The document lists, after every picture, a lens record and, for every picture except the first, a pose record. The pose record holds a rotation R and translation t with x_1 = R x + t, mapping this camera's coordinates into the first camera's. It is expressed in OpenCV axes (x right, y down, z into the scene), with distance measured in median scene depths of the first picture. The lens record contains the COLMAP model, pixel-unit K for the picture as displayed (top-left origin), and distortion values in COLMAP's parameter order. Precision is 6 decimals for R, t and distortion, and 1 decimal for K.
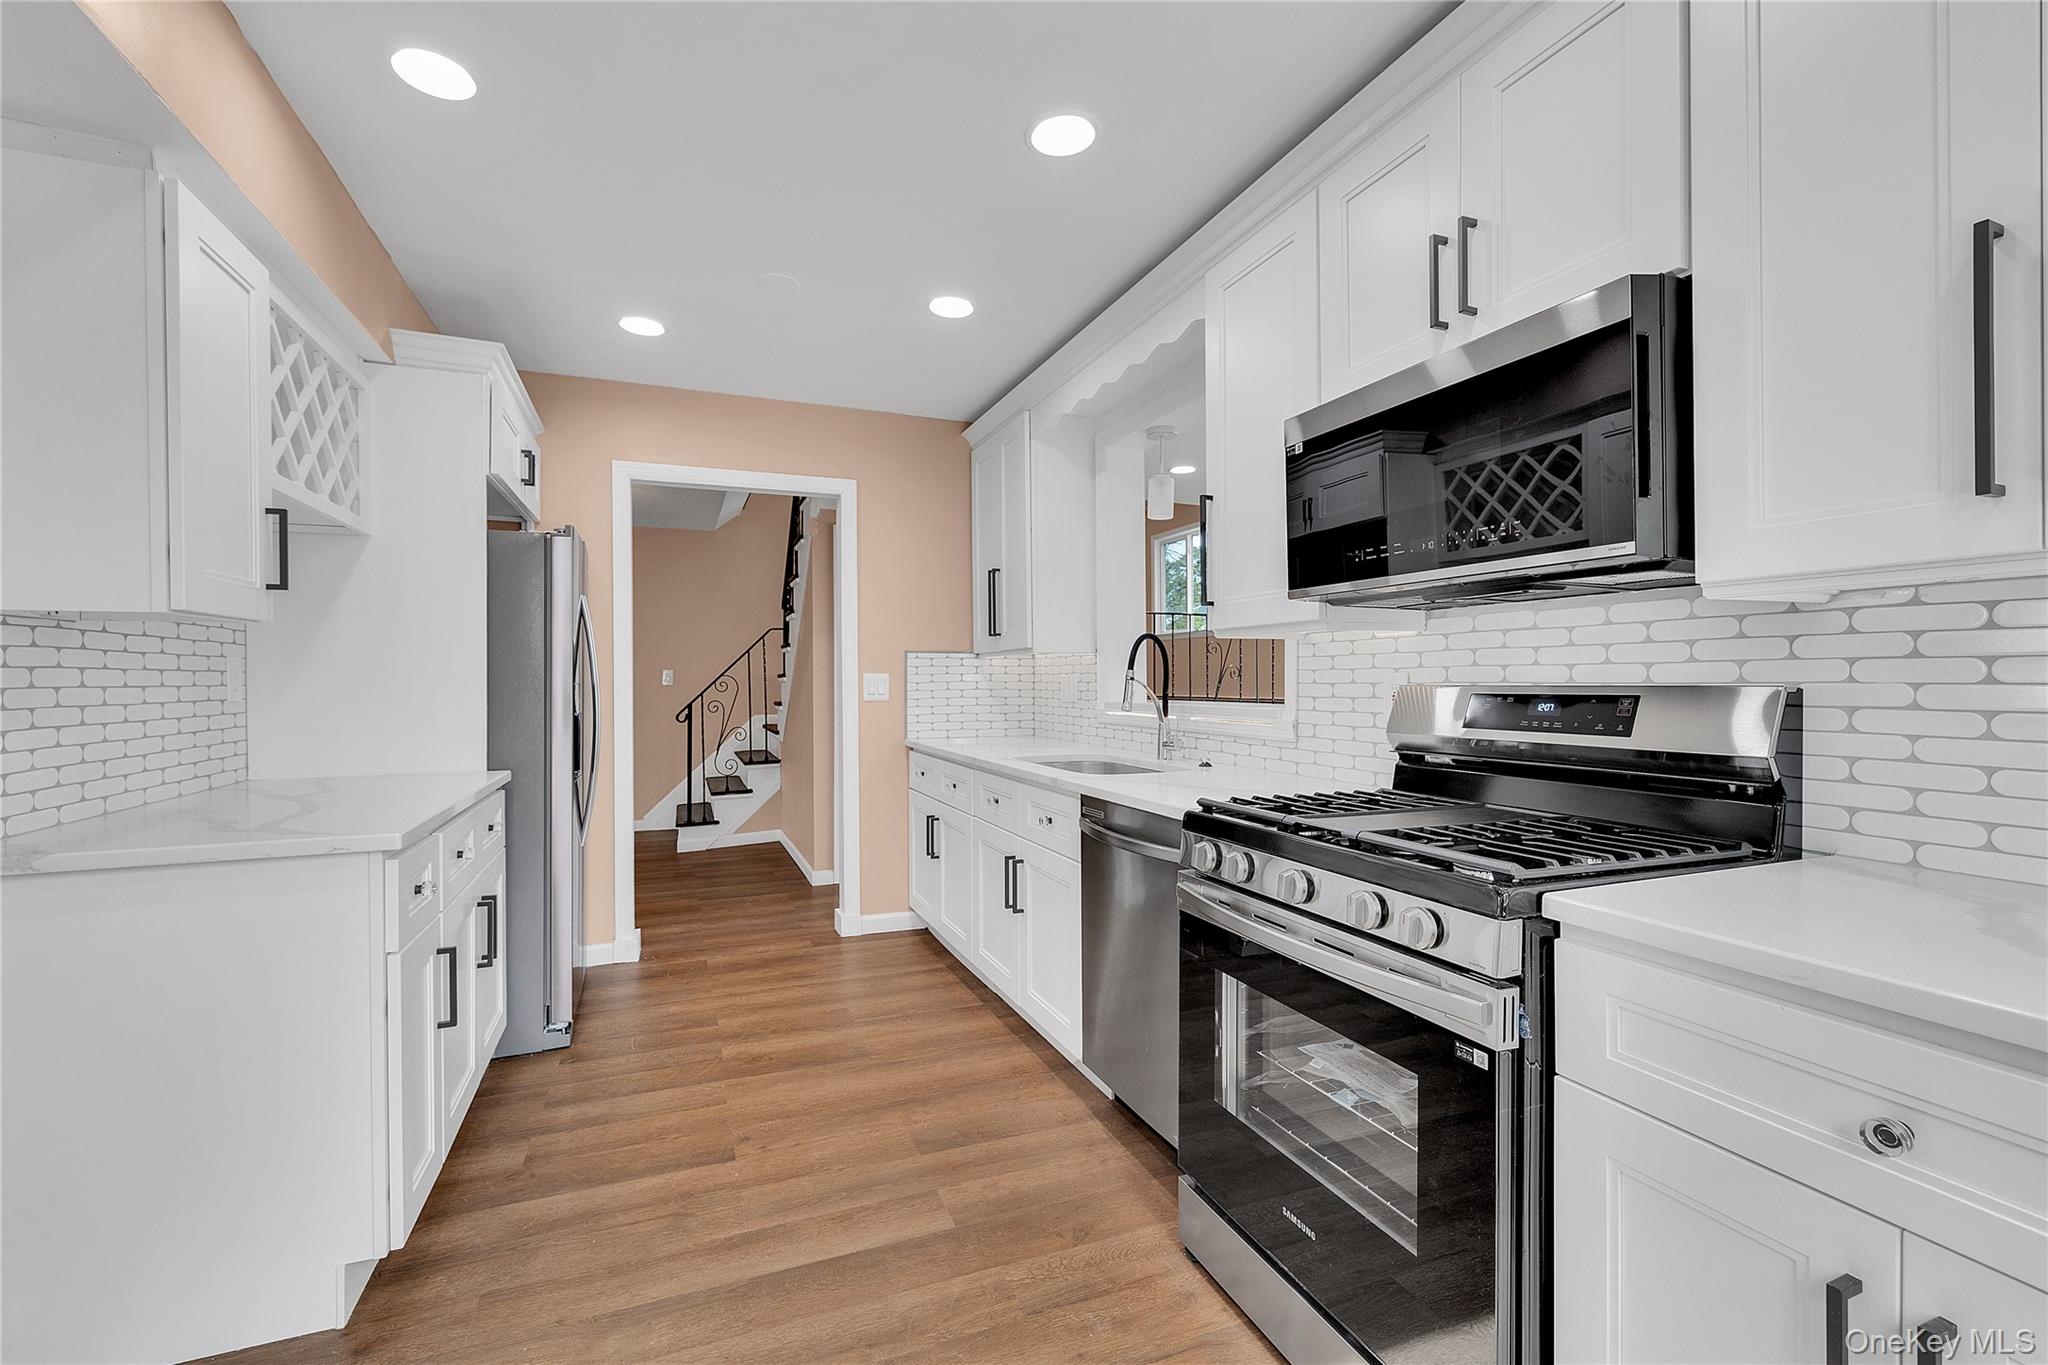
lens RADIAL K [[866.6, 0, 1016.4], [0, 866.6, 680.6], [0, 0, 1]] dist [-0.001774, -0.000448]
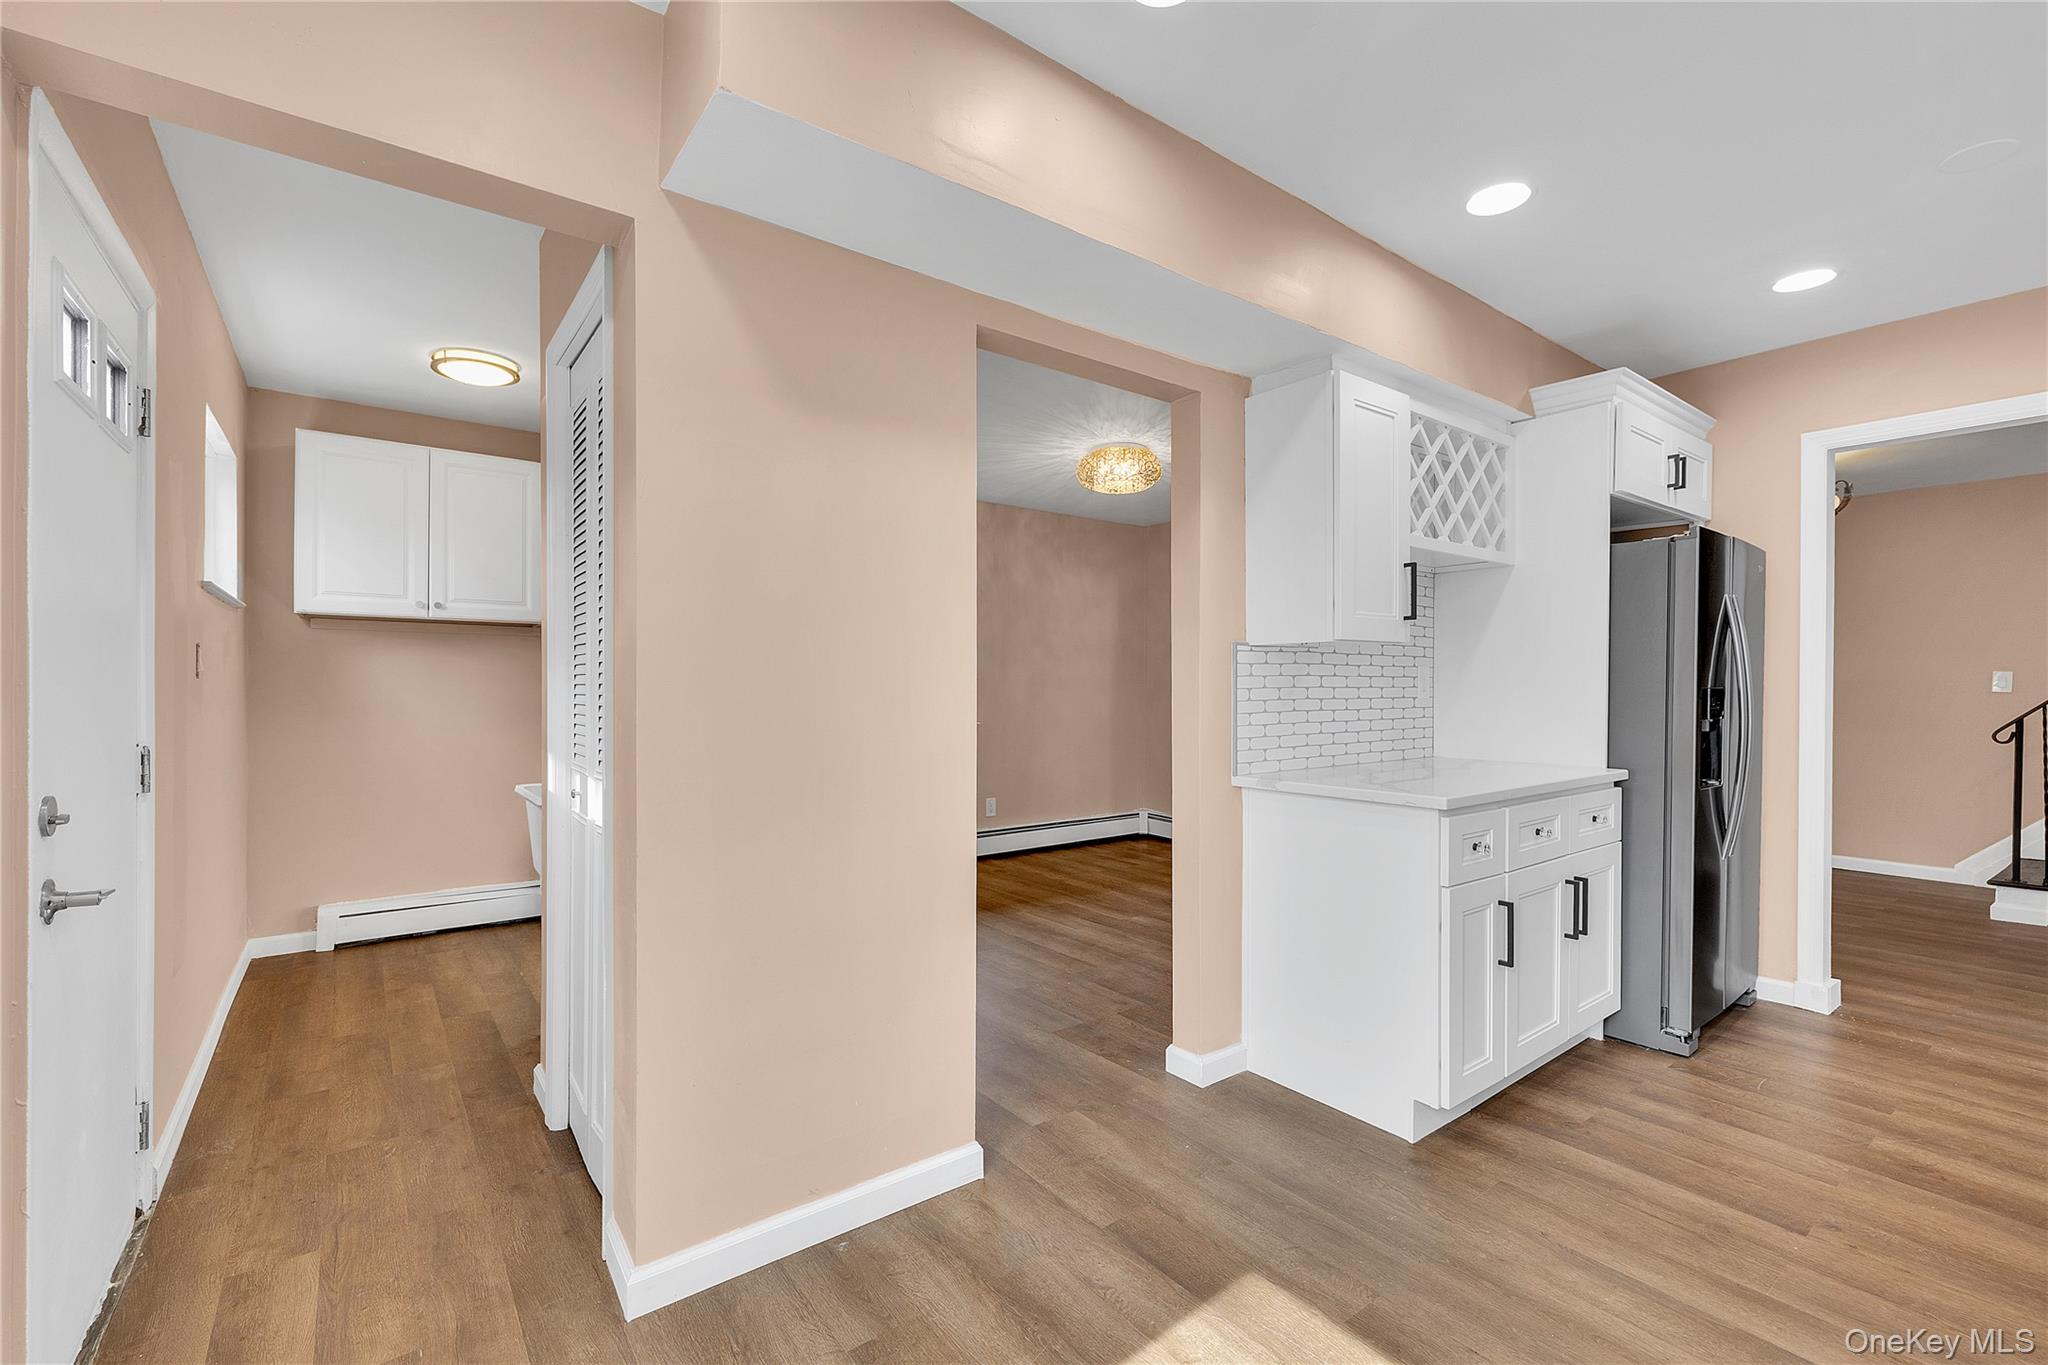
lens RADIAL K [[871.4, 0, 1017.1], [0, 871.4, 679.0], [0, 0, 1]] dist [0.011408, -0.000471]
pose [[0.268855, -0.000304, -0.963181, 0.274693], [-0.004464, 0.999989, -0.001561, -0.002497], [0.963170, 0.004719, 0.268851, -0.005333]]
